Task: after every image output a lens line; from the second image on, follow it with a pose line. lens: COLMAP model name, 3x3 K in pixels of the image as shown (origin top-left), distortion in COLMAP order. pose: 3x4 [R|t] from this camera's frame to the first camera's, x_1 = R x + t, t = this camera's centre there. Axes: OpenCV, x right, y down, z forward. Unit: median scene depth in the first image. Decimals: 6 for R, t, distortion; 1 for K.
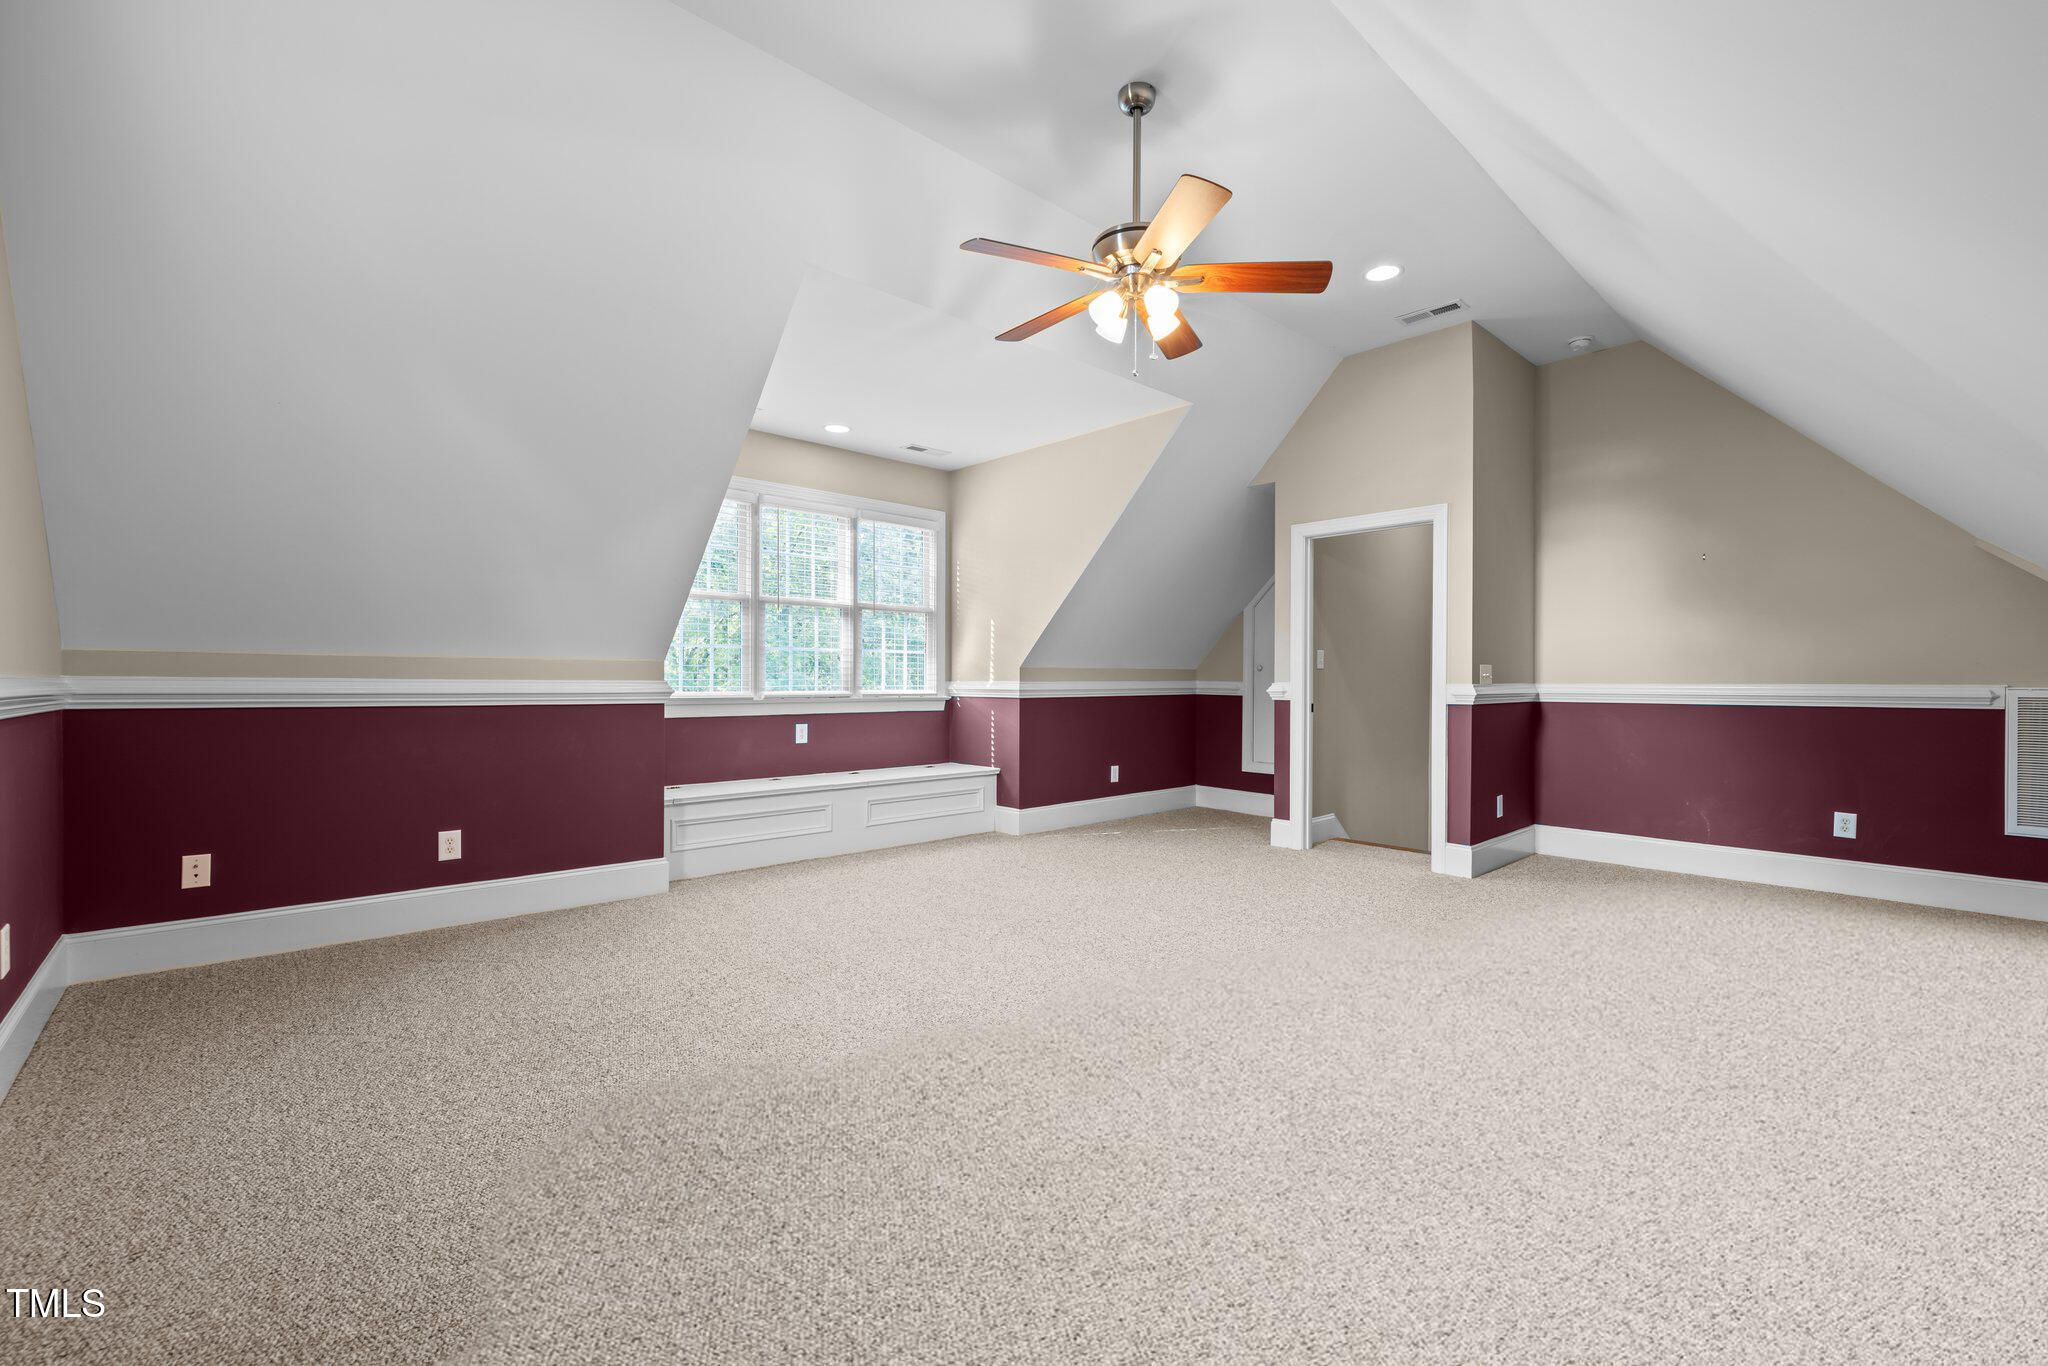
lens RADIAL K [[860.3, 0, 1024.9], [0, 860.3, 680.7], [0, 0, 1]] dist [0.001612, 0.000417]
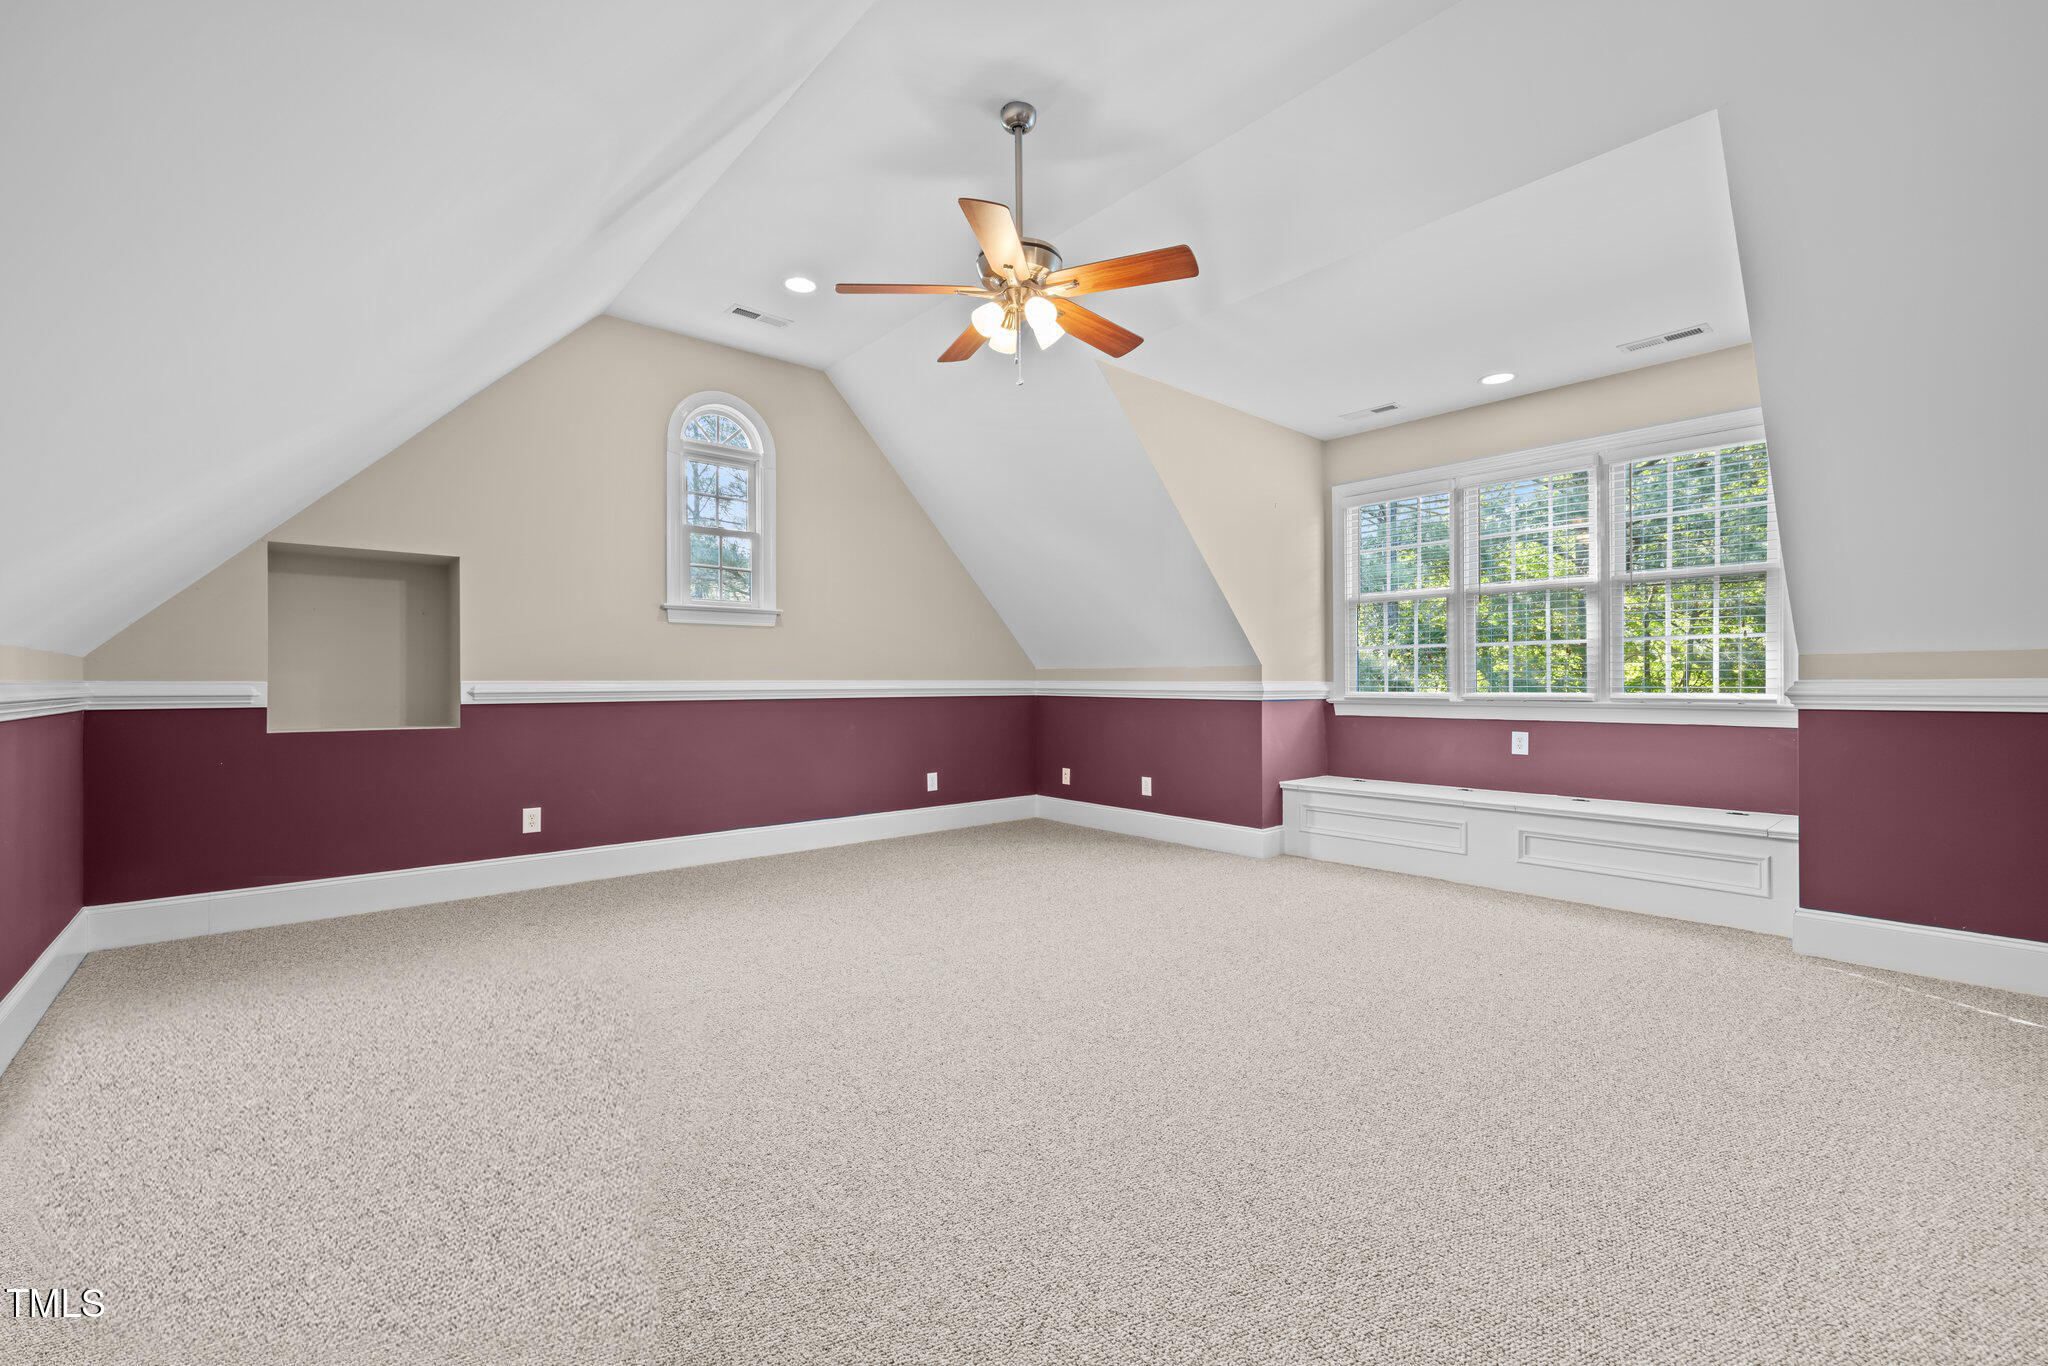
lens RADIAL K [[849.5, 0, 1020.4], [0, 849.5, 680.9], [0, 0, 1]] dist [0.001199, 0.000288]
pose [[-0.027044, -0.003076, -0.999630, 0.717146], [0.003765, 0.999988, -0.003179, 0.001735], [0.999627, -0.003850, -0.027032, 0.652355]]
